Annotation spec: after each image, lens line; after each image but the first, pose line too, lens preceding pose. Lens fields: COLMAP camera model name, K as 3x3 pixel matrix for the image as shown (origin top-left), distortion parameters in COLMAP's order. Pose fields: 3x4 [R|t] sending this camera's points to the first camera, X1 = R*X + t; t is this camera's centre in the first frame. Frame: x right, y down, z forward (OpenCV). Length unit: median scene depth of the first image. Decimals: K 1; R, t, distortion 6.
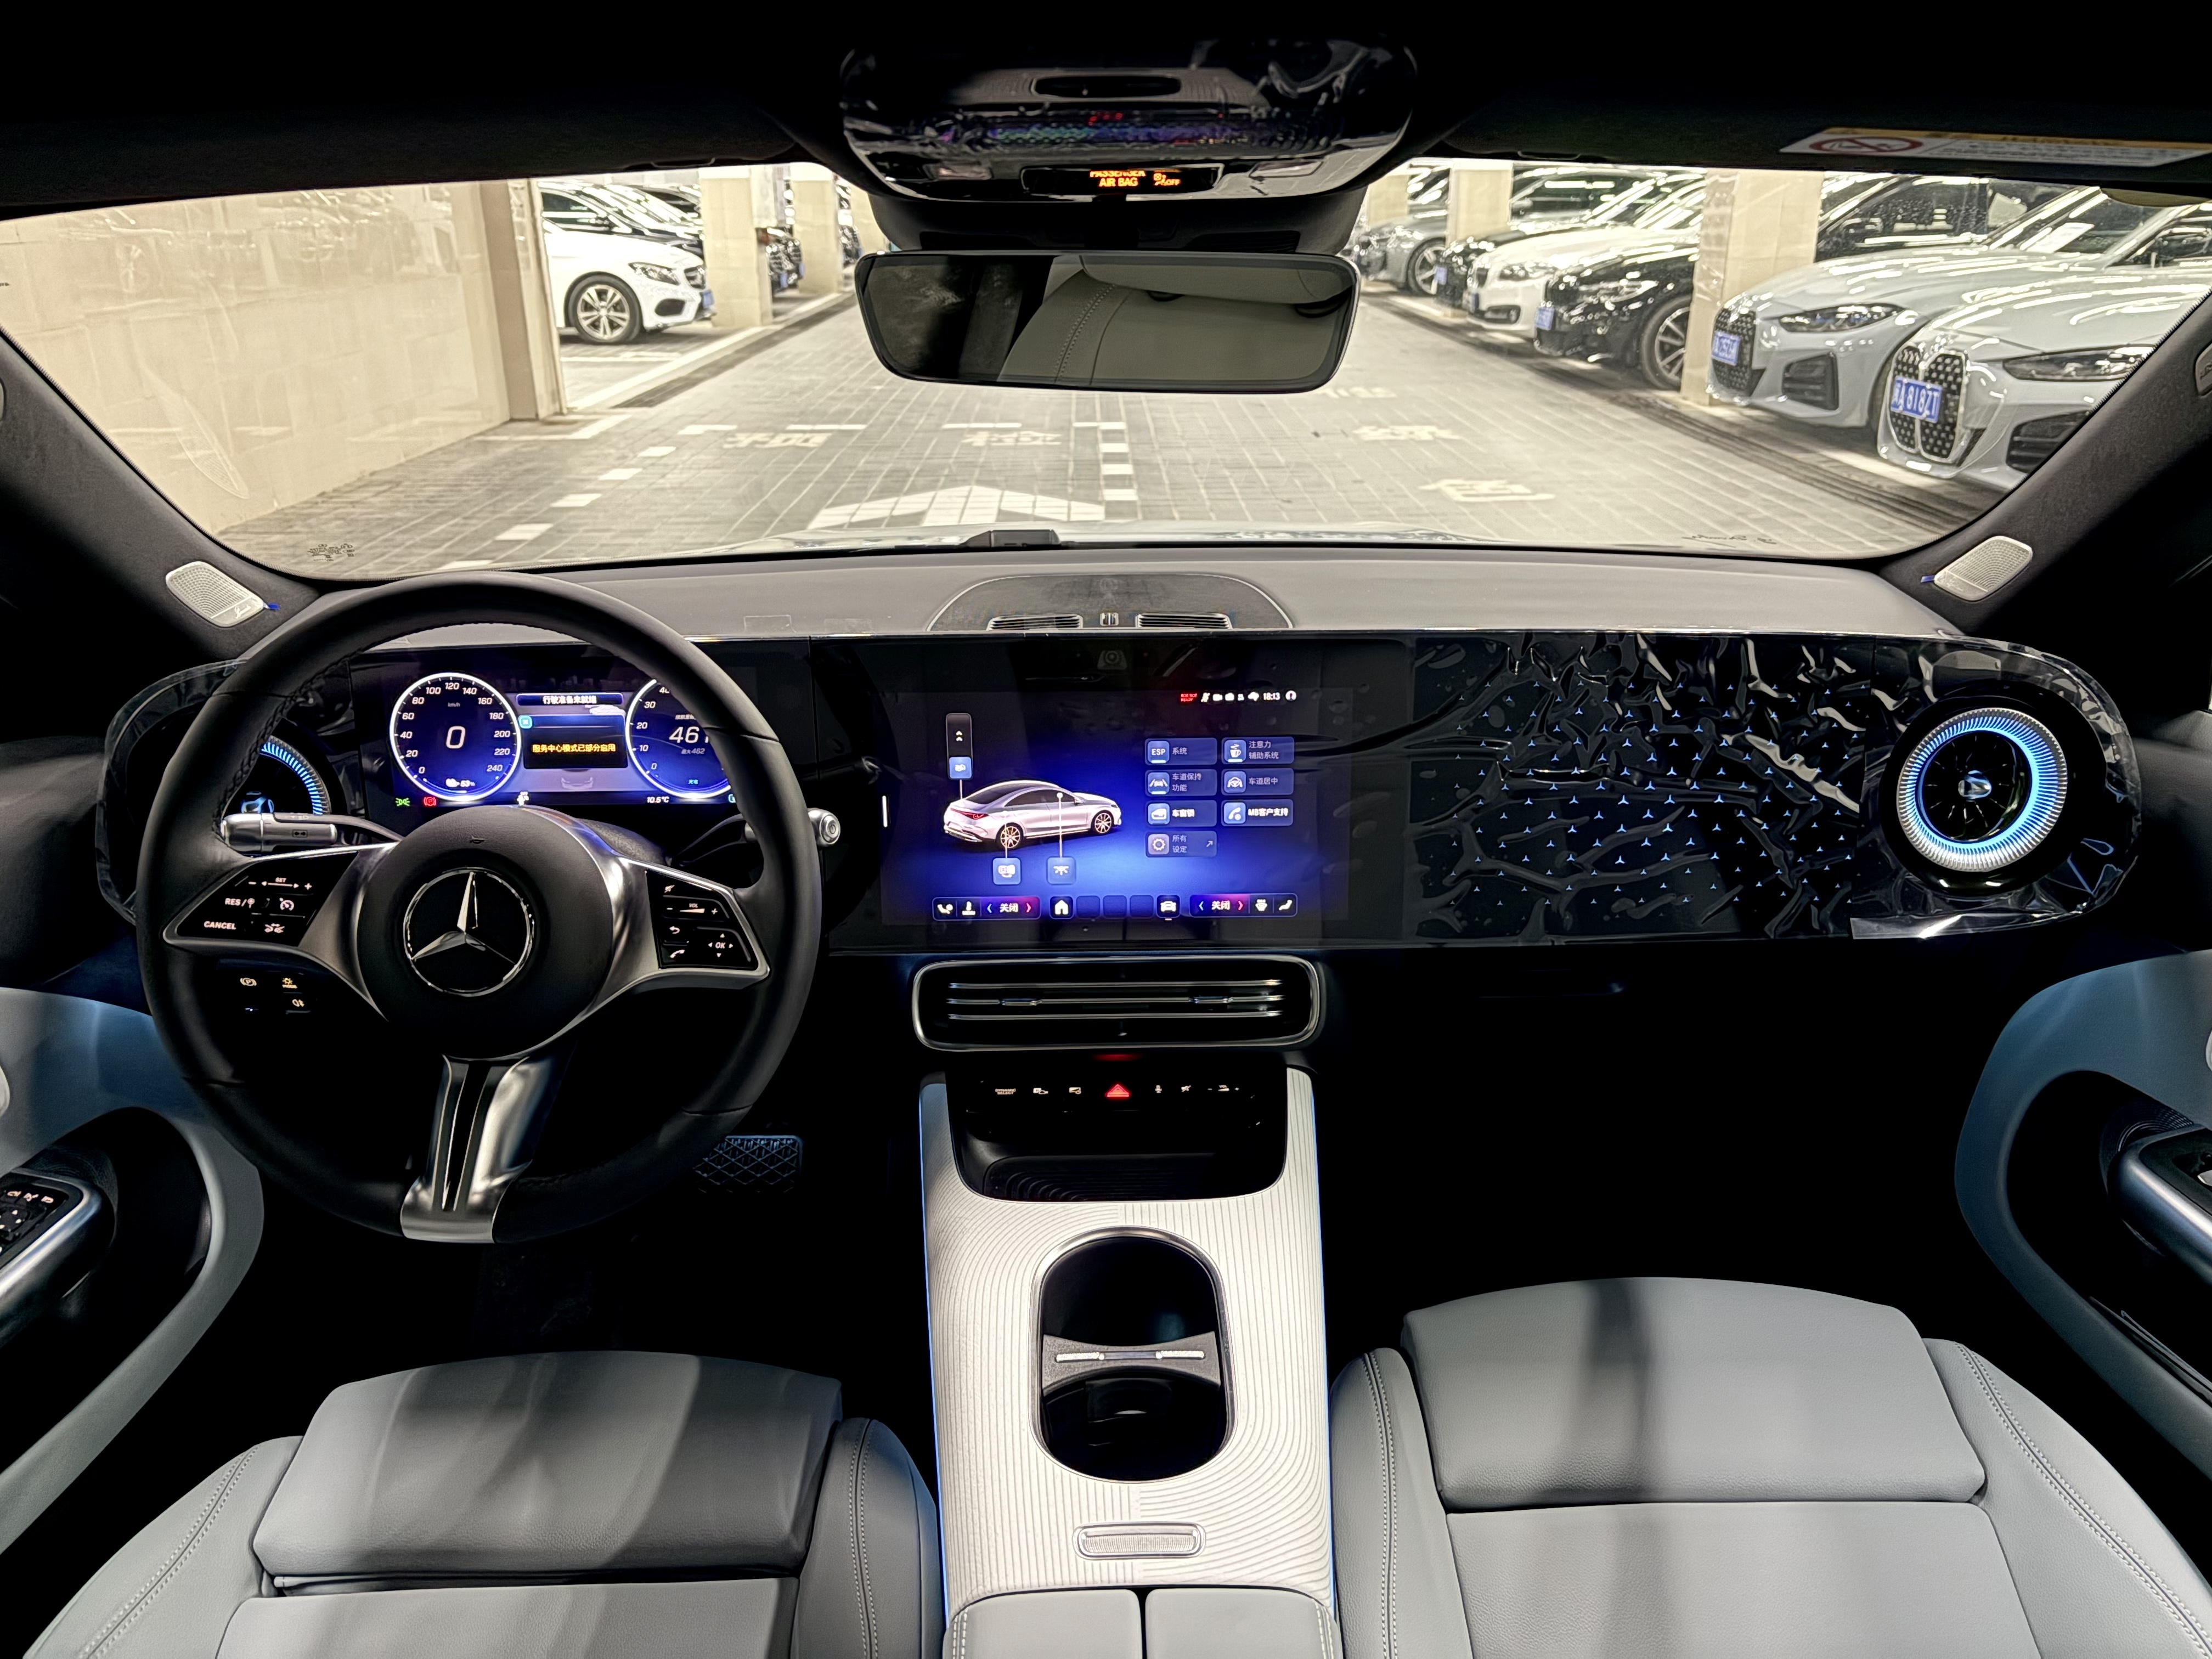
lens RADIAL K [[1657.9, 0, 1123.2], [0, 1657.9, 822.0], [0, 0, 1]] dist [-0.005259, 0.007830]
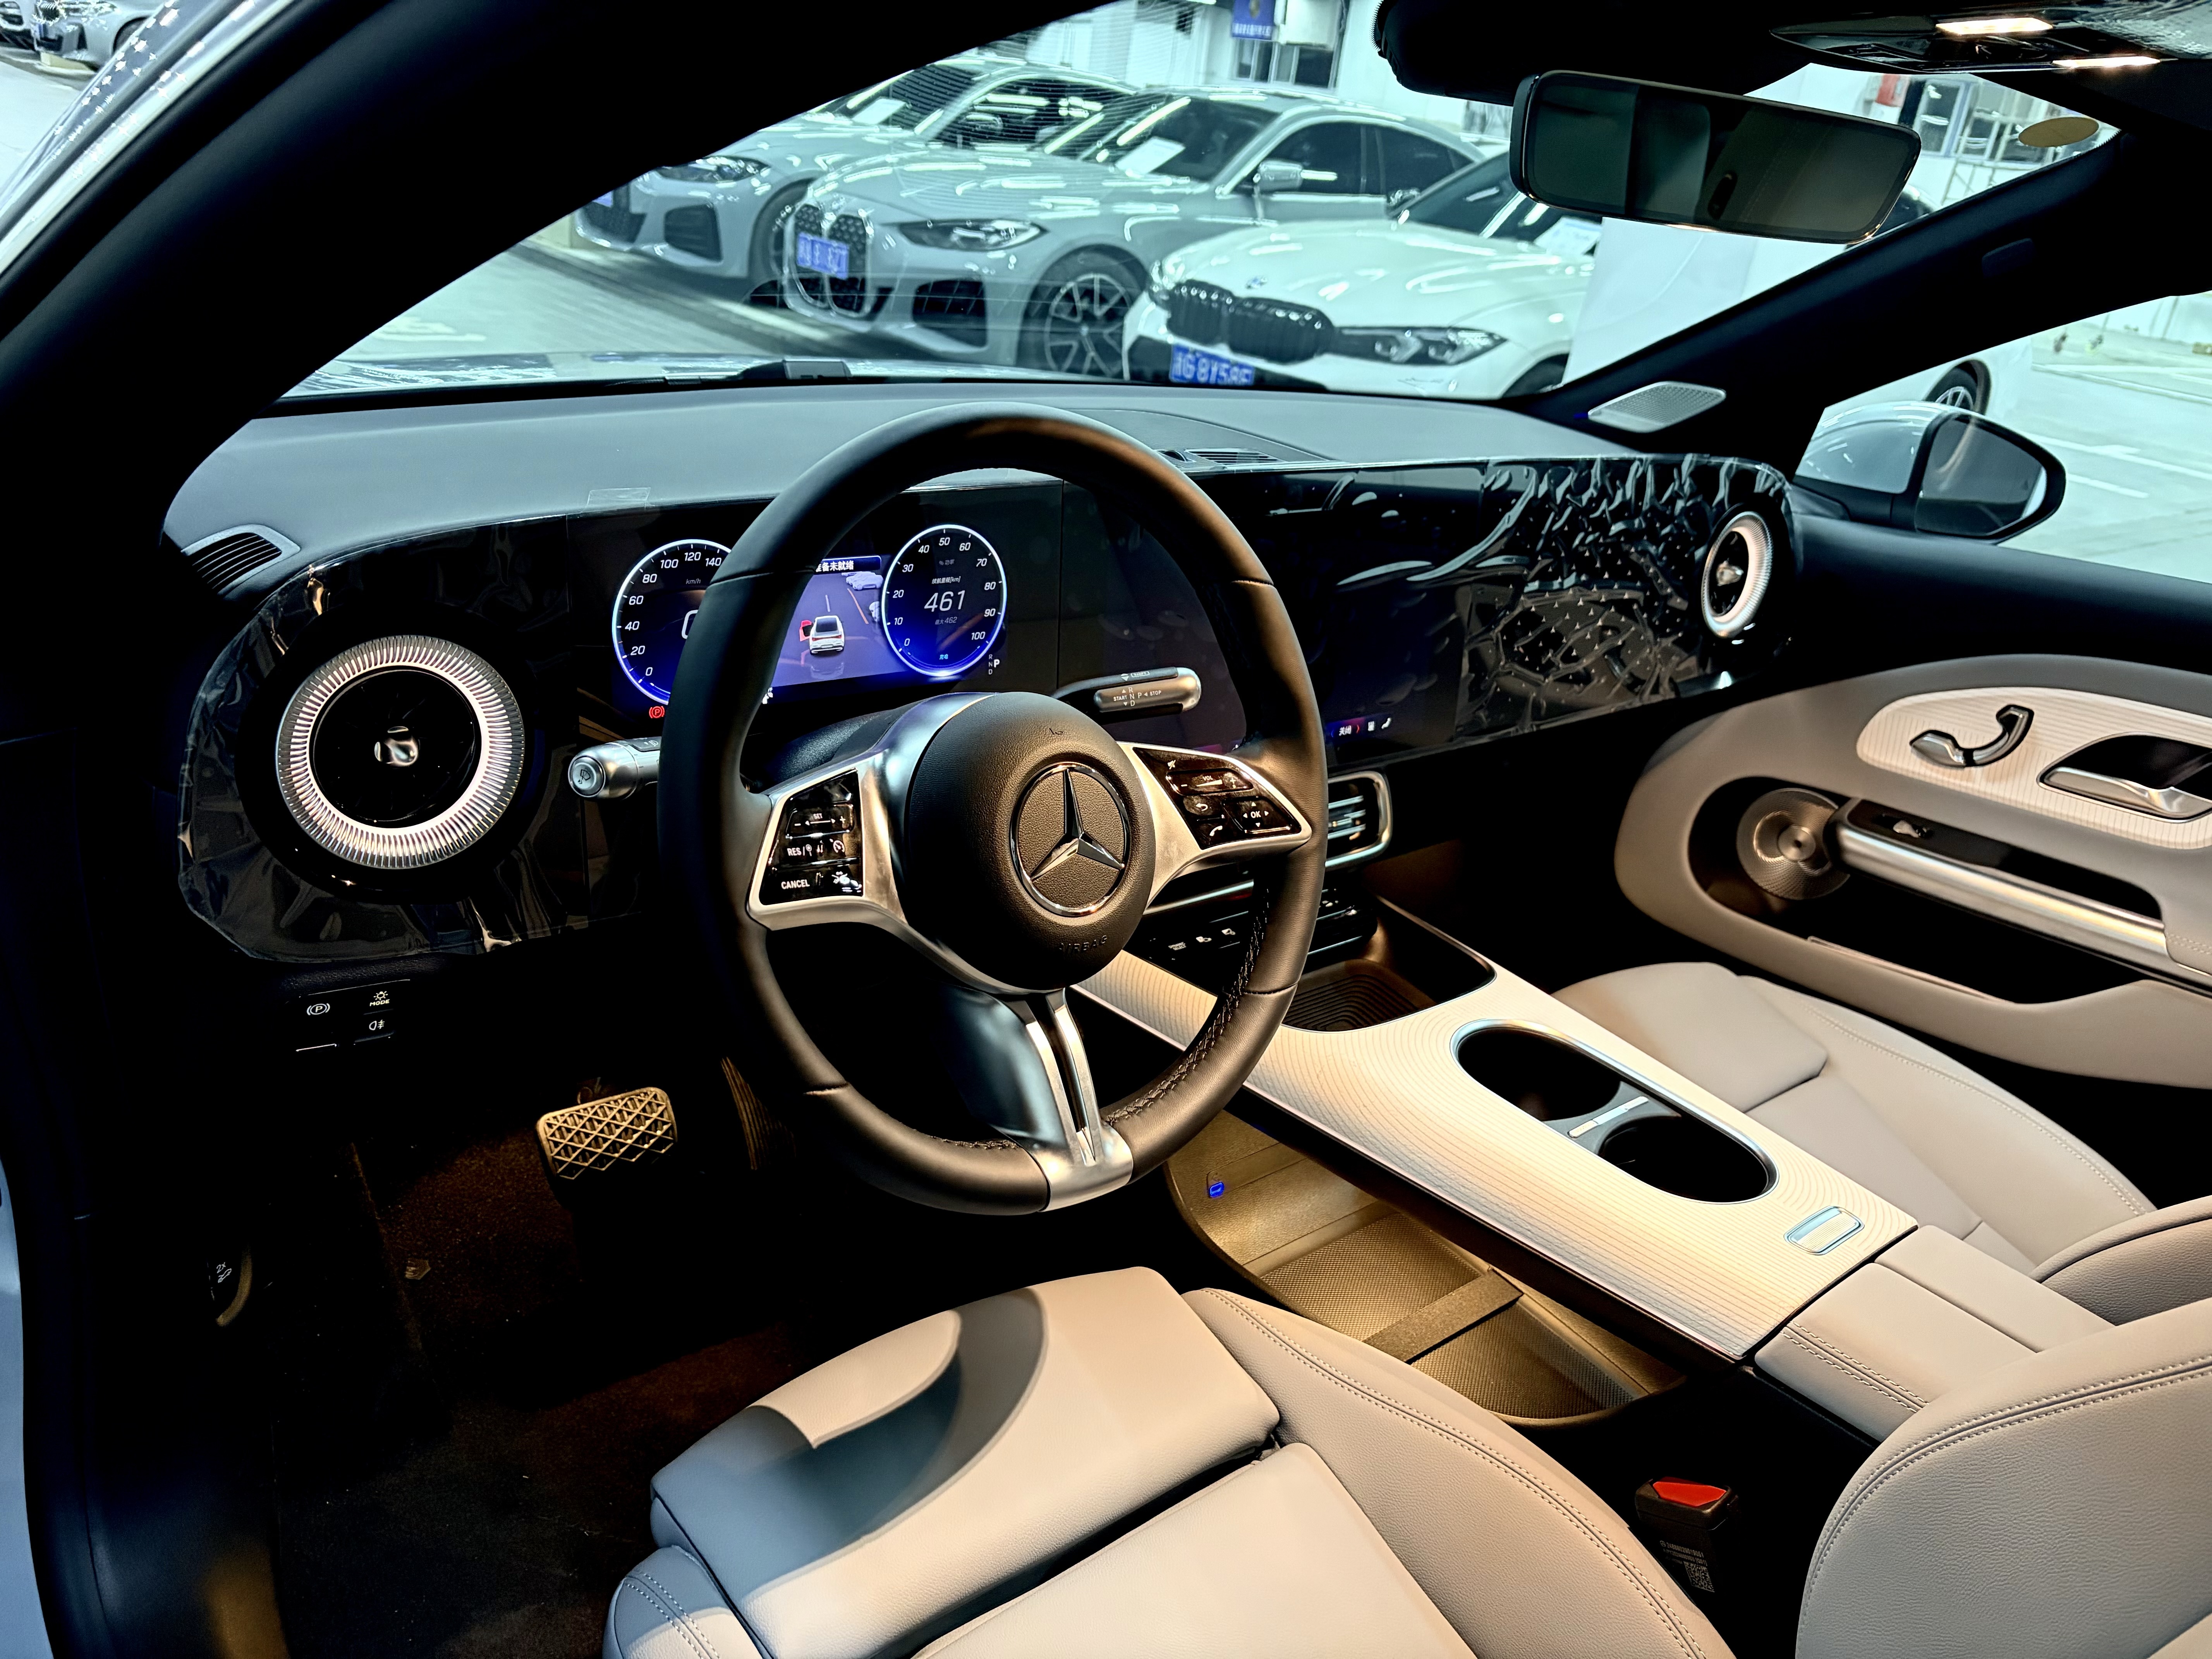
lens RADIAL K [[1657.9, 0, 1123.6], [0, 1657.9, 848.1], [0, 0, 1]] dist [-0.005259, 0.007830]
pose [[0.763145, -0.158606, 0.626462, -0.717998], [0.094233, 0.986364, 0.134933, -0.032266], [-0.639320, -0.043940, 0.767684, 0.267655]]
